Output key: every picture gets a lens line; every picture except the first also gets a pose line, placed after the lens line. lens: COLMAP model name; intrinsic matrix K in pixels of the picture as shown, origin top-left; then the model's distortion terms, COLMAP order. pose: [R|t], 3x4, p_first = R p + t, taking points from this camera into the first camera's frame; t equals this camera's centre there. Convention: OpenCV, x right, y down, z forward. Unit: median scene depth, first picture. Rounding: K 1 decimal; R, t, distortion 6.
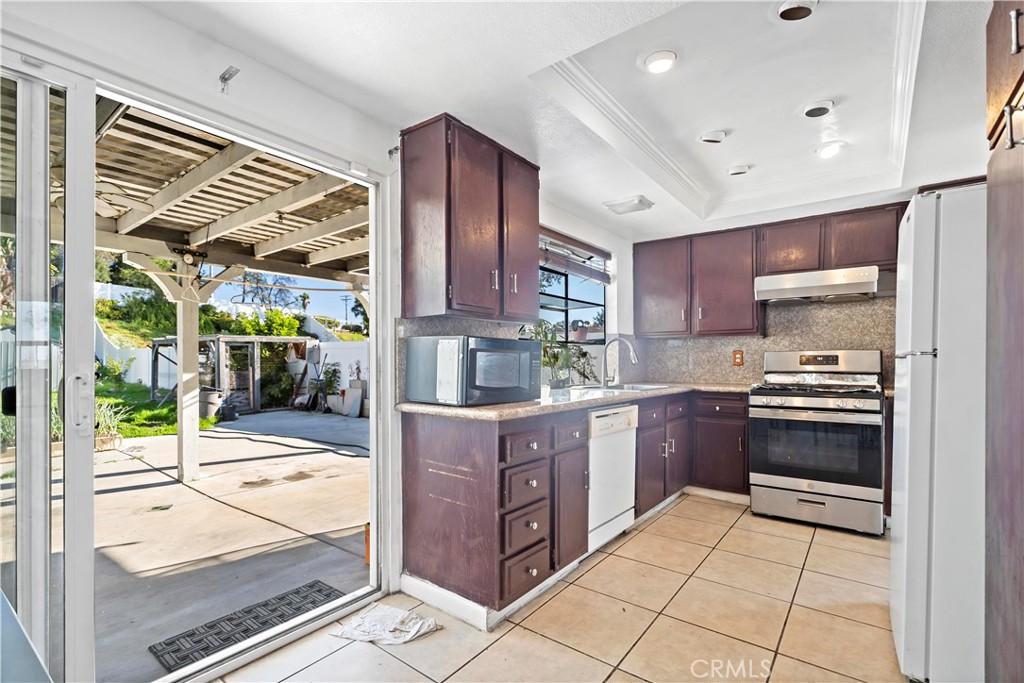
lens RADIAL K [[466.6, 0, 513.0], [0, 466.6, 358.1], [0, 0, 1]] dist [0.003856, 0.000196]
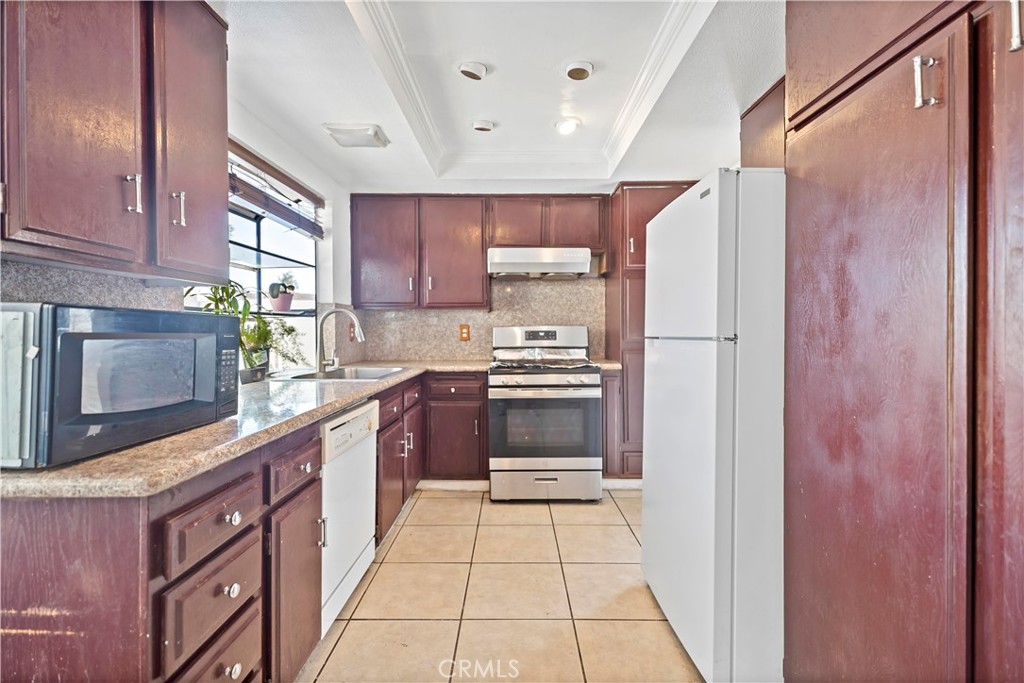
lens RADIAL K [[463.3, 0, 510.8], [0, 463.3, 331.8], [0, 0, 1]] dist [-0.000501, -0.000042]
pose [[0.799594, -0.006121, 0.600510, -0.008846], [-0.000552, 0.999940, 0.010927, -0.013925], [-0.600541, -0.009069, 0.799543, 0.212452]]
